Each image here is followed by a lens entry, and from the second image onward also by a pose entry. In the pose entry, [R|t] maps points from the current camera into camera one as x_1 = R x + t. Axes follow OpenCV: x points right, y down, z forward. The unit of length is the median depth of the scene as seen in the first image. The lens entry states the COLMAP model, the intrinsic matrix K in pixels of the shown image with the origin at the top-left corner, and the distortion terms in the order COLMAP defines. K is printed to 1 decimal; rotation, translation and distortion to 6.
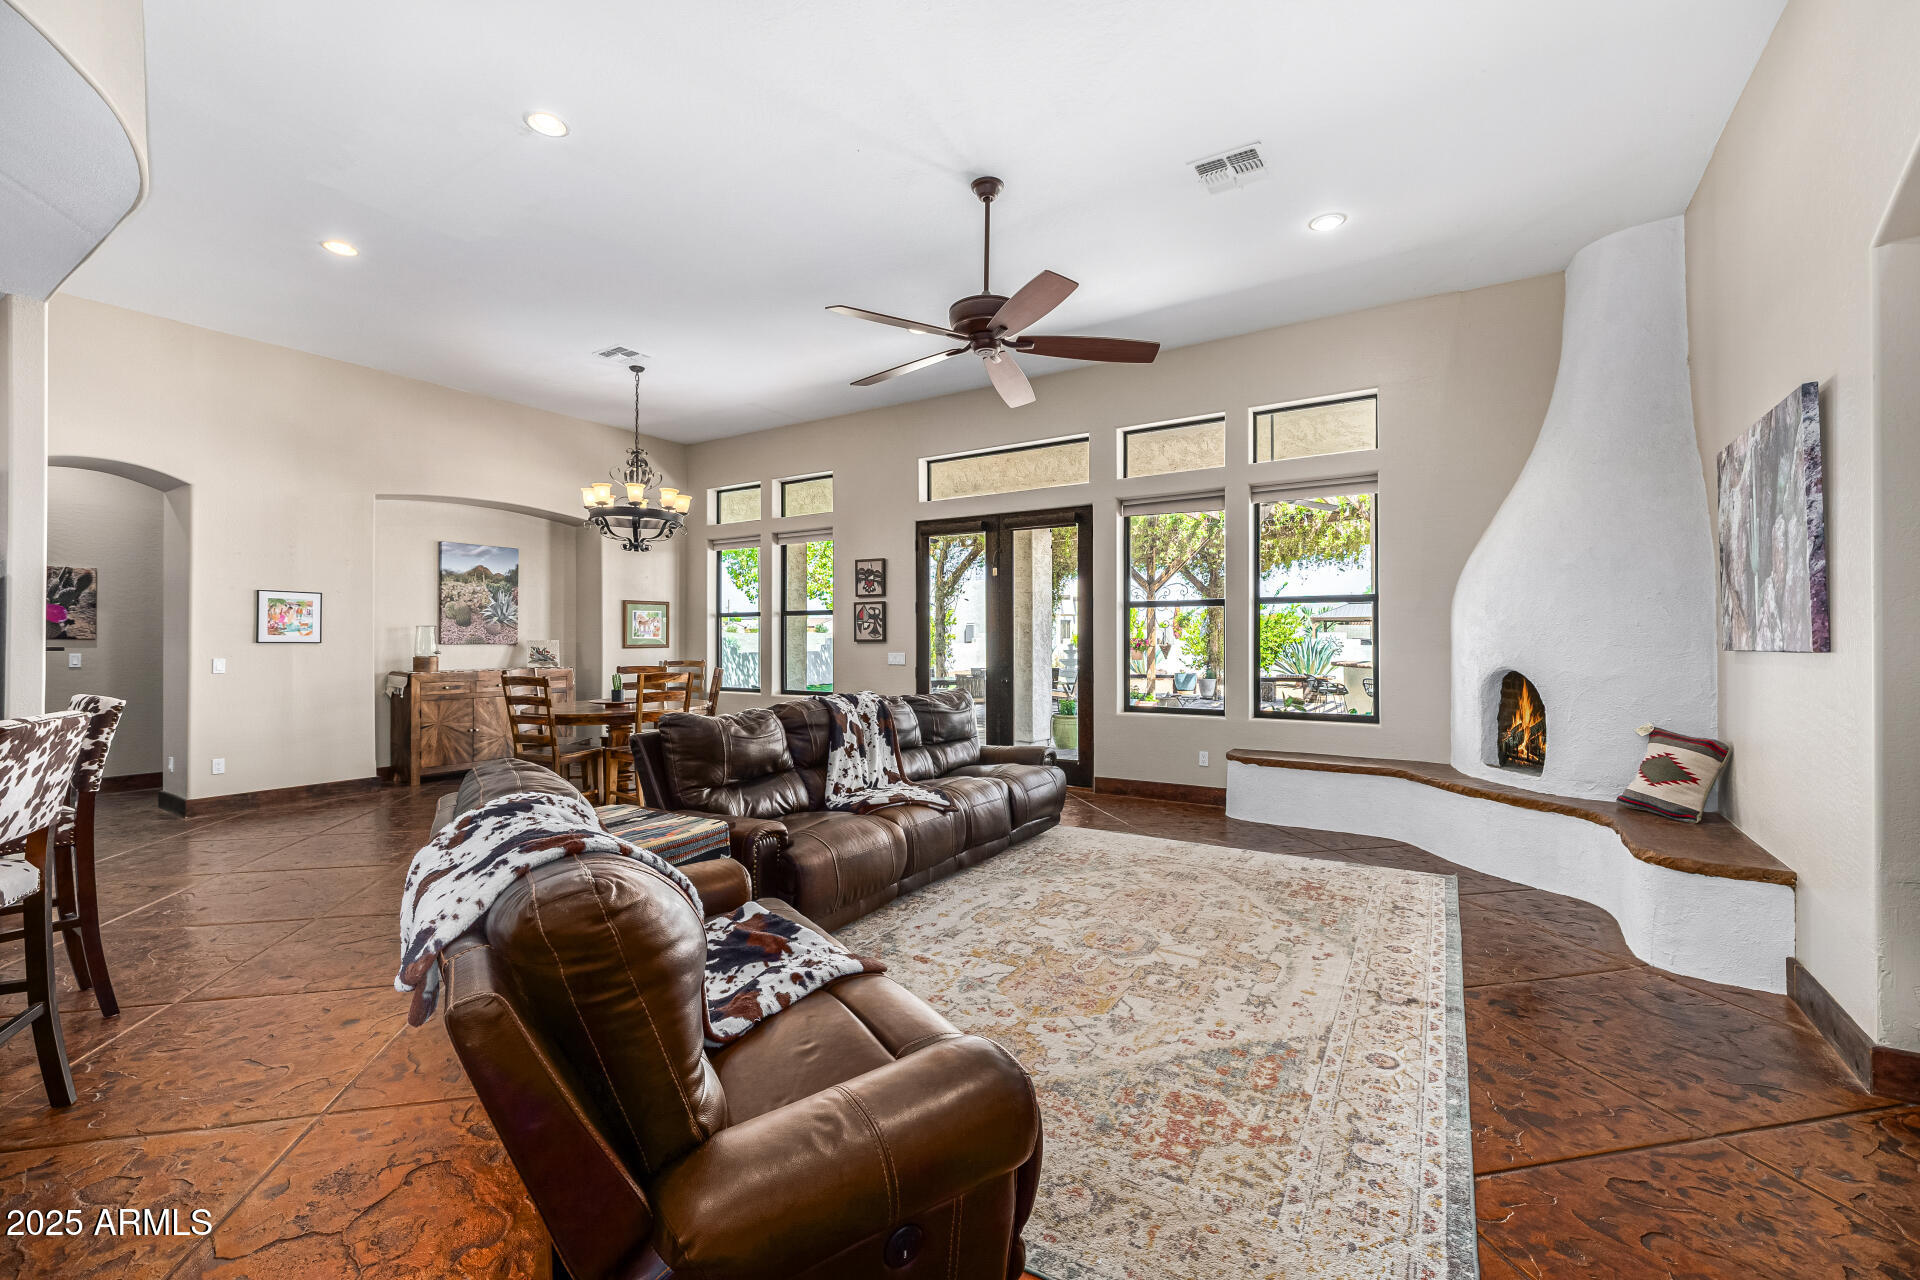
lens RADIAL K [[805.9, 0, 964.5], [0, 805.9, 636.7], [0, 0, 1]] dist [0.001141, 0.000024]
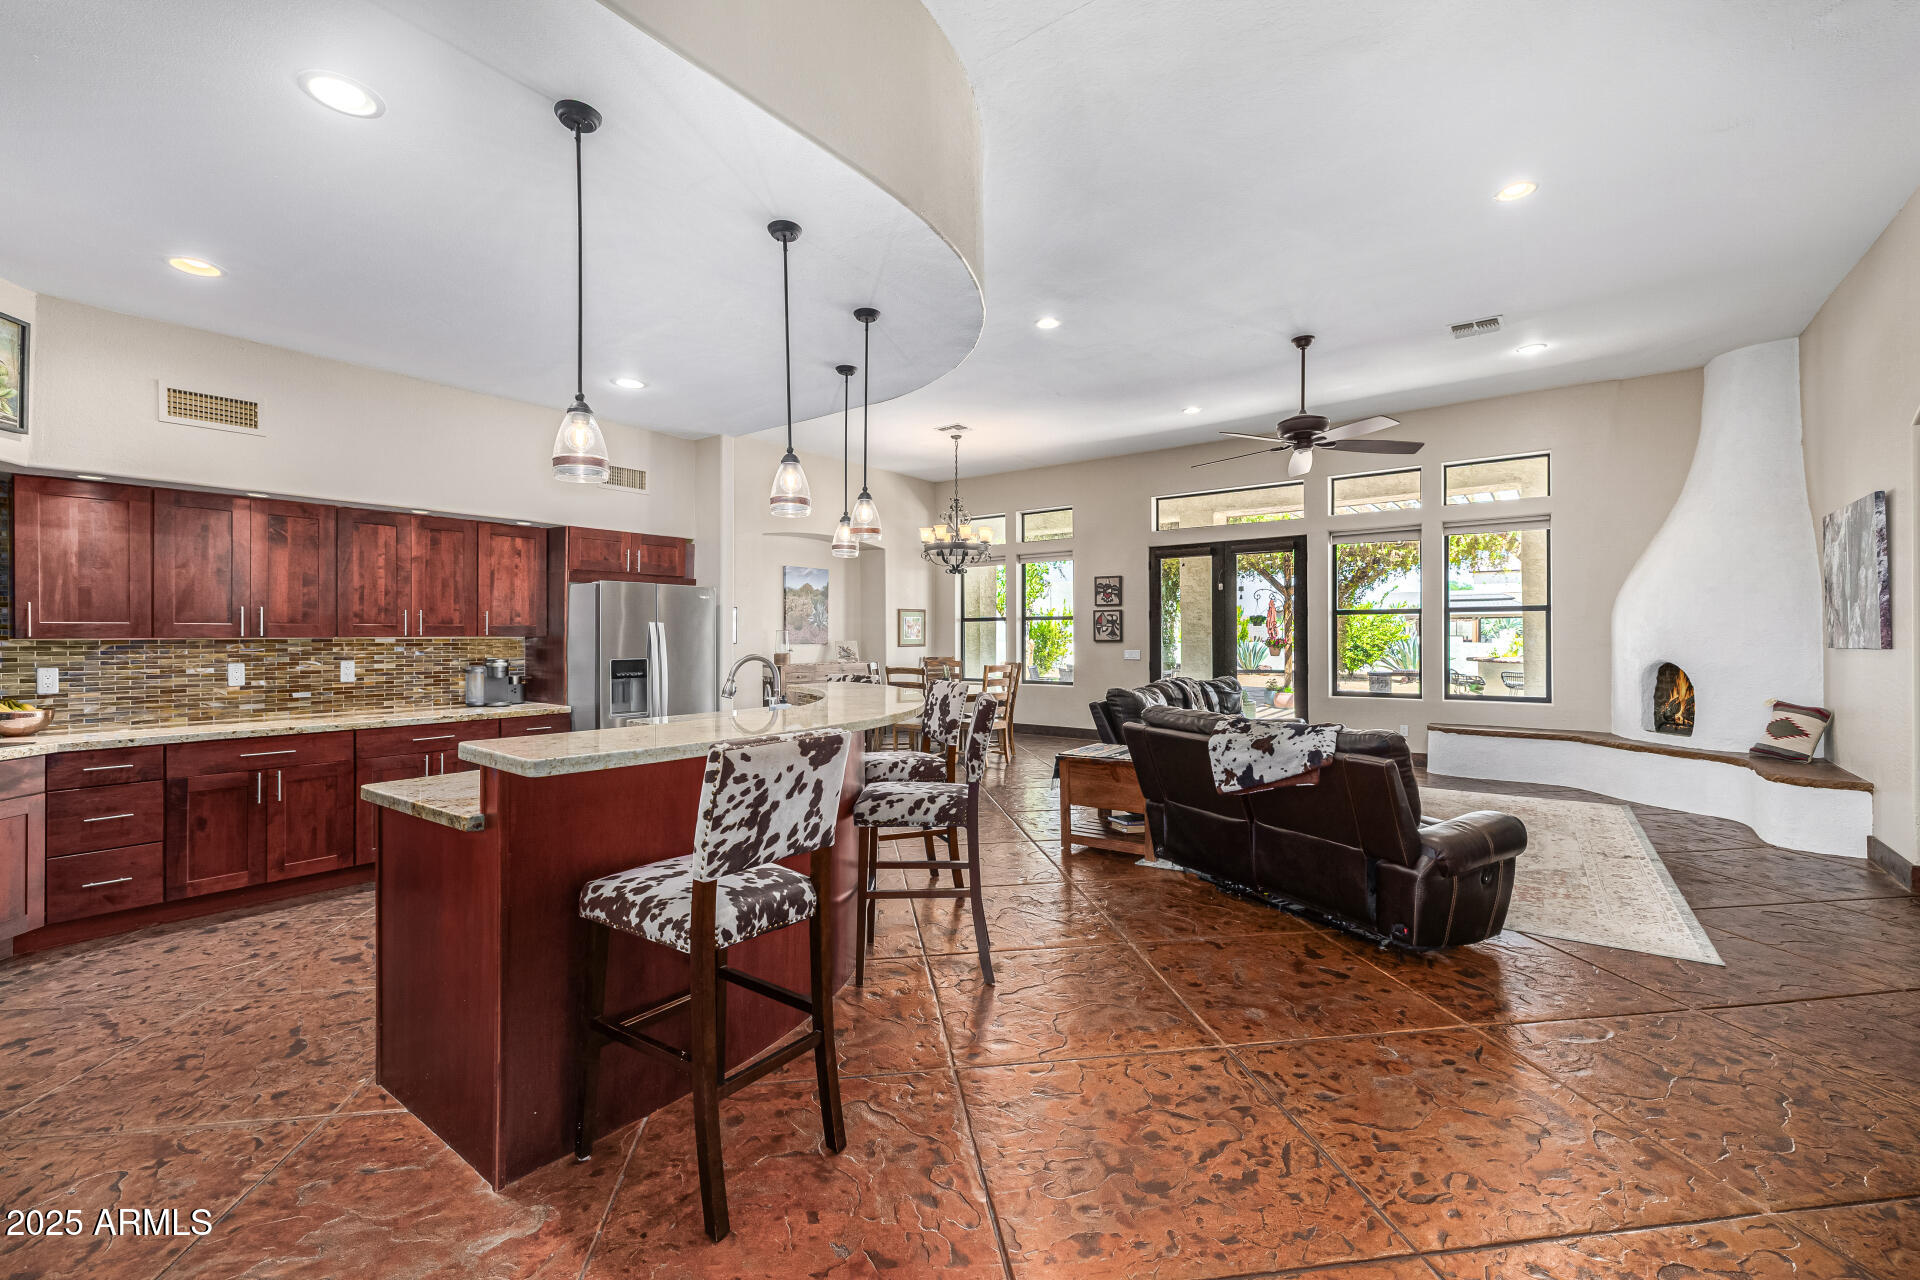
lens RADIAL K [[805.9, 0, 967.2], [0, 805.9, 636.0], [0, 0, 1]] dist [0.001141, 0.000024]
pose [[0.997697, -0.002481, -0.067783, -0.426514], [0.002659, 0.999993, 0.002543, -0.010110], [0.067777, -0.002717, 0.997697, -0.466745]]
